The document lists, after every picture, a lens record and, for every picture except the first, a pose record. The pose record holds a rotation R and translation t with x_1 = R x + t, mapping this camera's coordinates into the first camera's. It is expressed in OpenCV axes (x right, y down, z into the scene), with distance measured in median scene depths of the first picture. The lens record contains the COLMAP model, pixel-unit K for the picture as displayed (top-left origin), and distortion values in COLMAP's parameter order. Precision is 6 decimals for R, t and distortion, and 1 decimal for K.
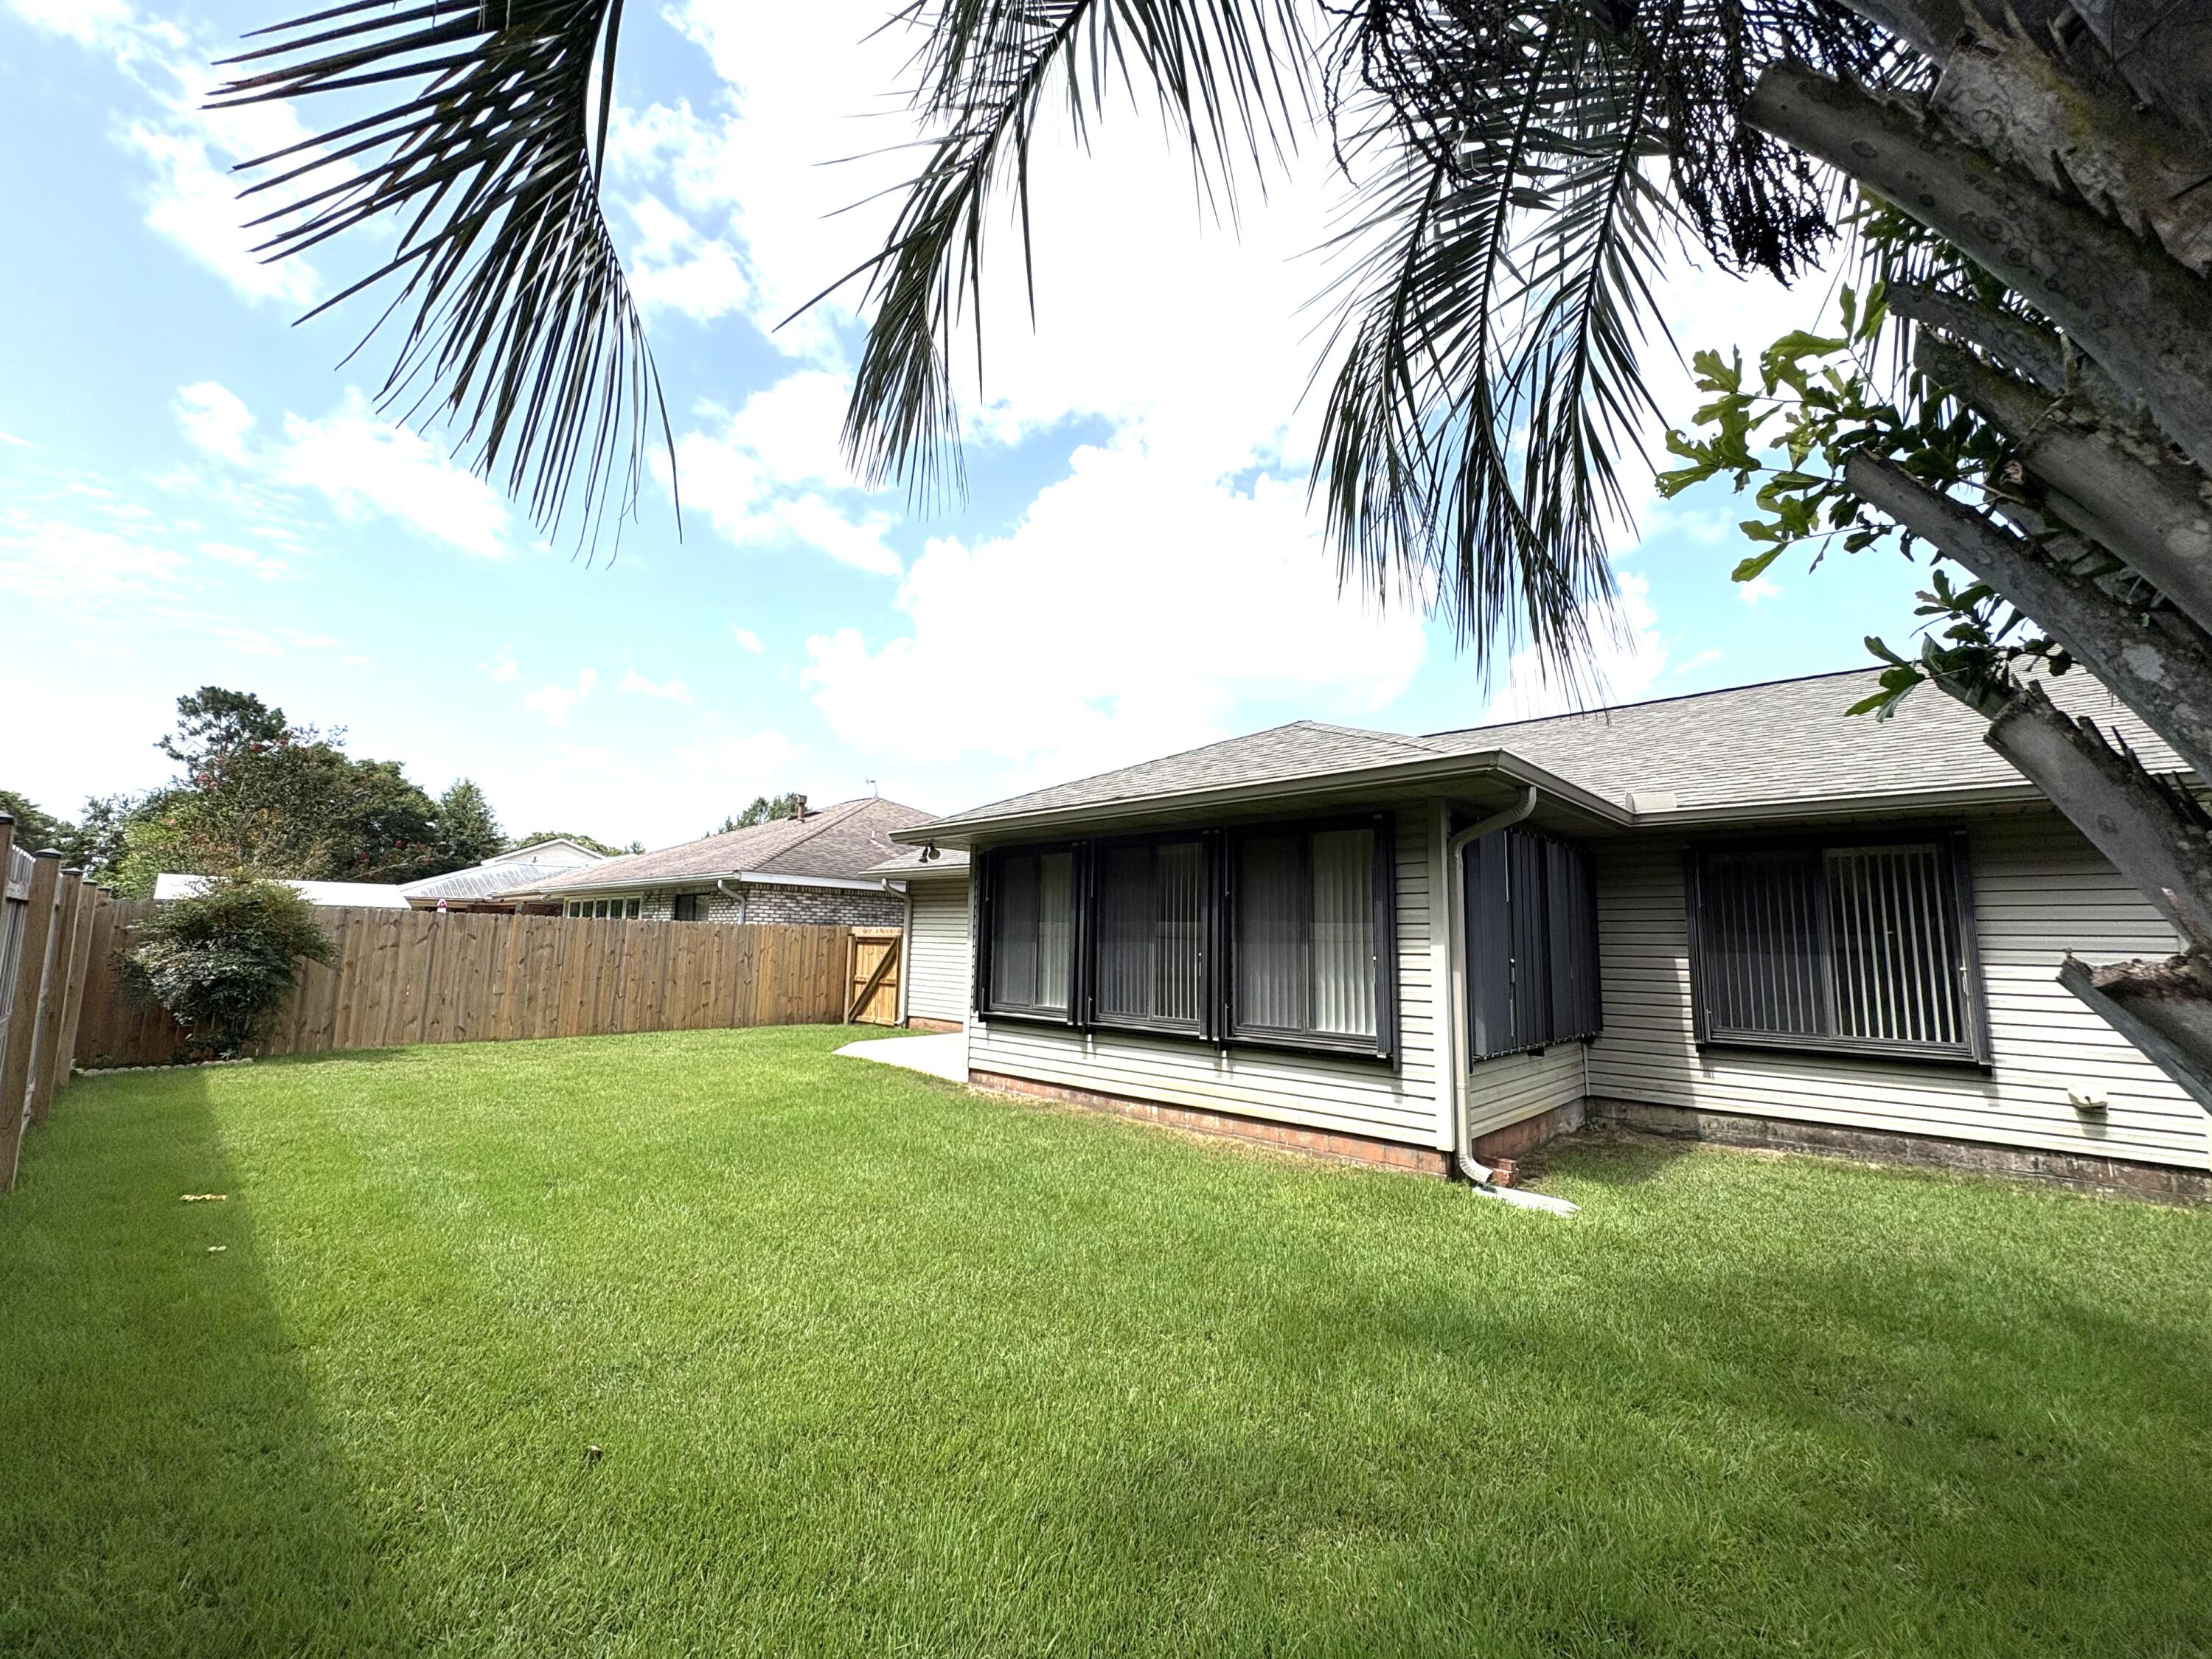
lens RADIAL K [[882.4, 0, 1097.0], [0, 882.4, 828.0], [0, 0, 1]] dist [0.000780, -0.000275]
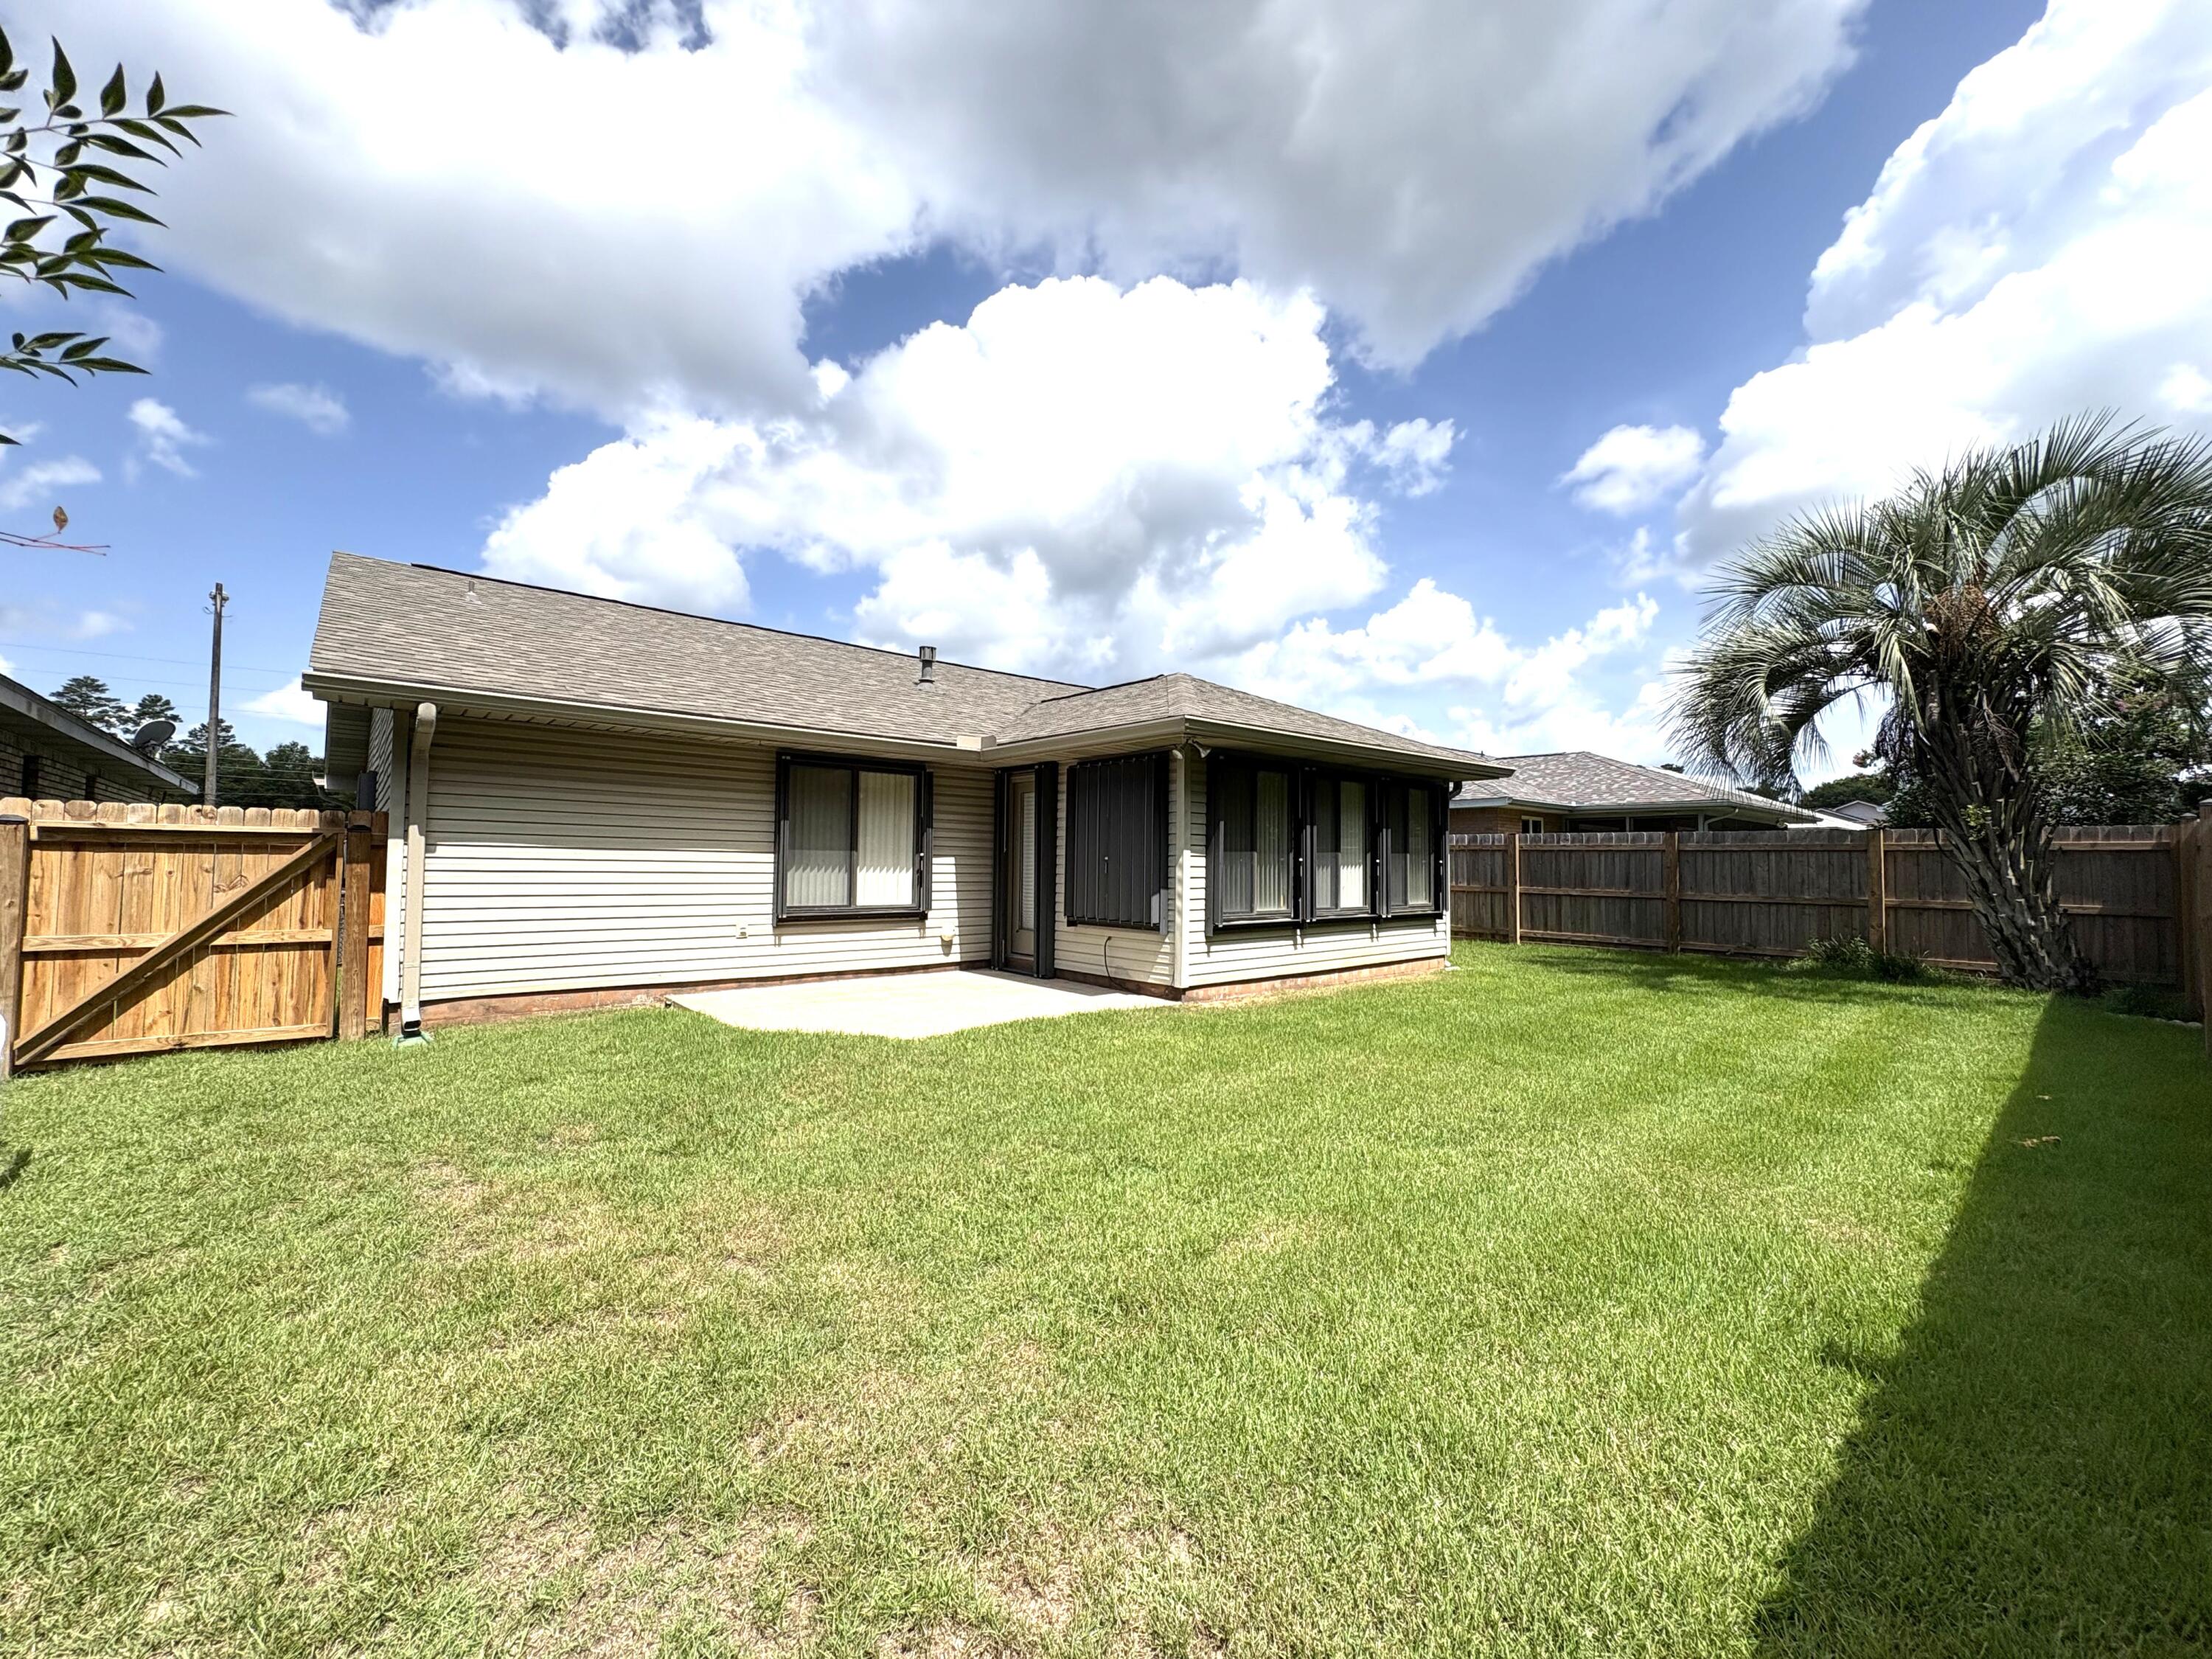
lens RADIAL K [[882.4, 0, 1102.0], [0, 882.4, 831.5], [0, 0, 1]] dist [0.000780, -0.000275]
pose [[0.087995, 0.011977, 0.996049, -1.219504], [-0.139806, 0.990179, 0.000445, 0.136411], [-0.986261, -0.139292, 0.088806, 1.160691]]
